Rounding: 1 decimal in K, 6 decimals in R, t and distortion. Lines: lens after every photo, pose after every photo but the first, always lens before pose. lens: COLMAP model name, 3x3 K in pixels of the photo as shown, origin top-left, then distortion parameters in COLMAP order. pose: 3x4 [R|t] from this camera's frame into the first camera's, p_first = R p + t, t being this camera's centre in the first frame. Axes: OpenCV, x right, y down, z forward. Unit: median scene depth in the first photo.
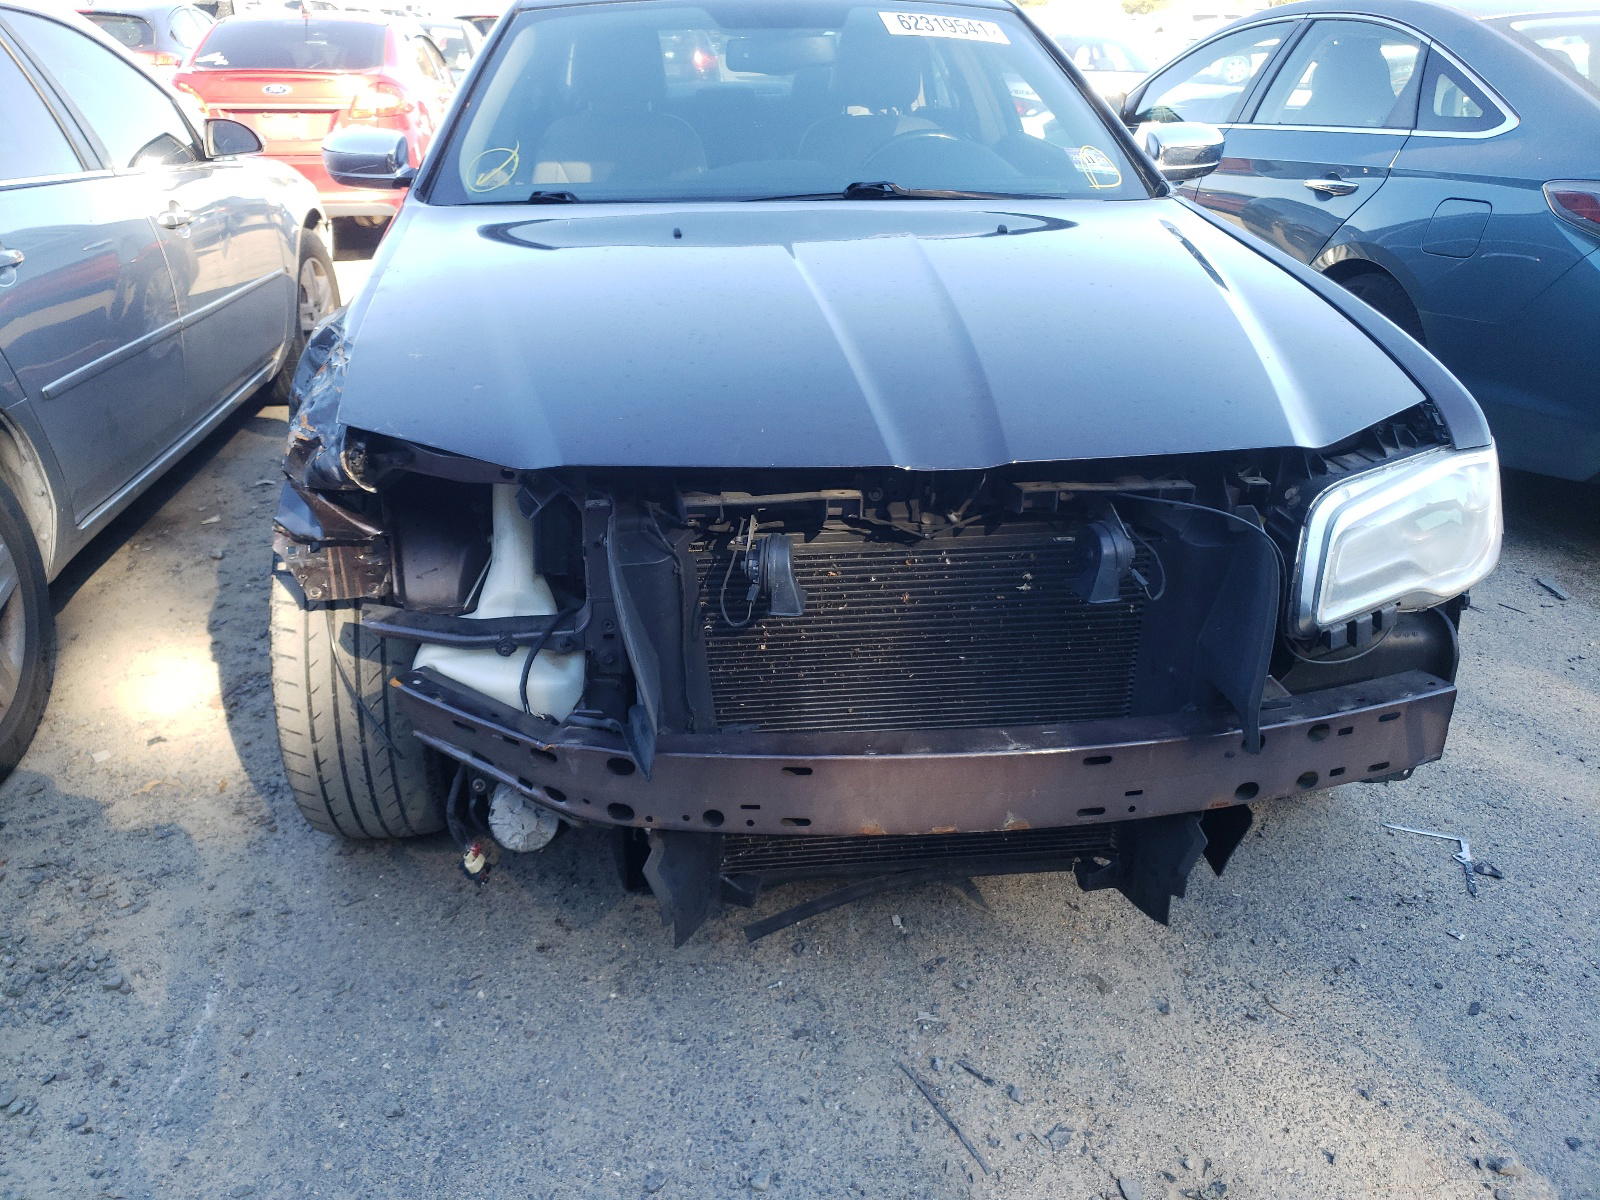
lens RADIAL K [[1322.1, 0, 740.6], [0, 1322.1, 601.2], [0, 0, 1]] dist [-0.055091, 0.055953]
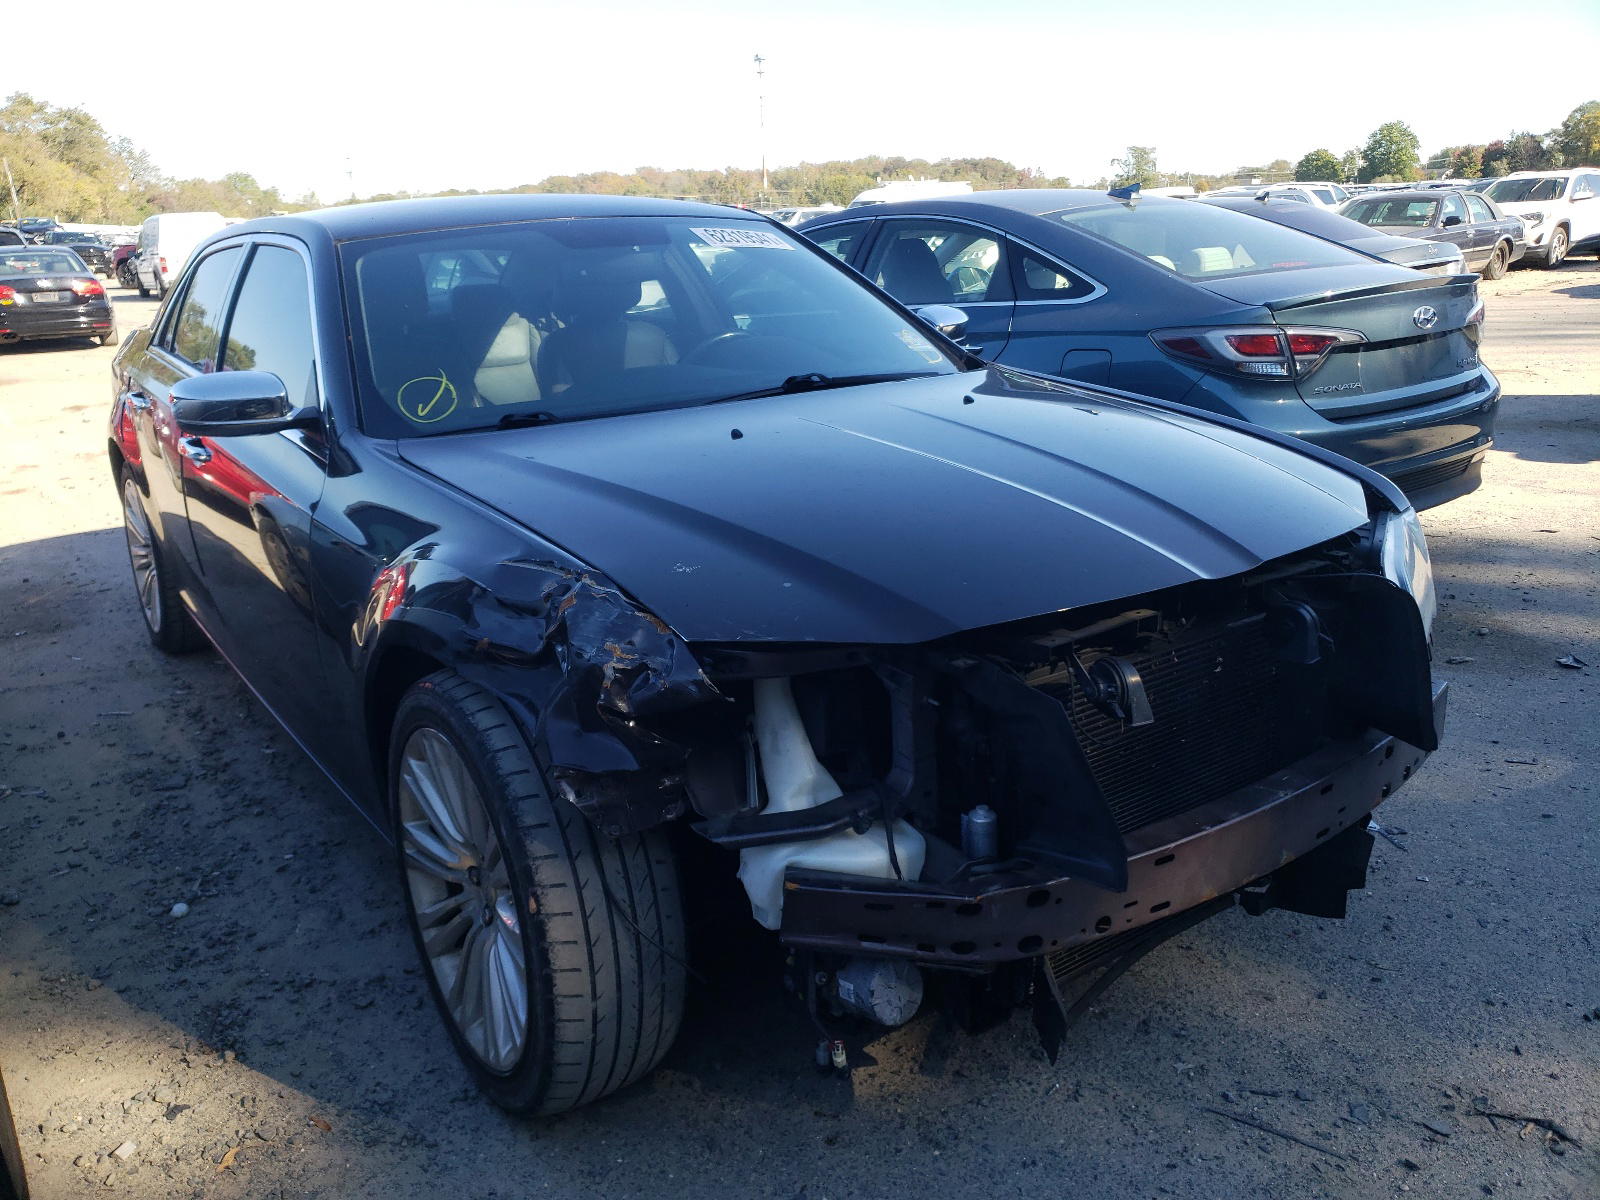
lens RADIAL K [[1322.1, 0, 740.6], [0, 1322.1, 601.2], [0, 0, 1]] dist [-0.055091, 0.055953]
pose [[0.874088, -0.169672, 0.455172, -0.667772], [0.235044, 0.967751, -0.090622, -0.061400], [-0.425117, 0.186197, 0.885780, 0.095584]]
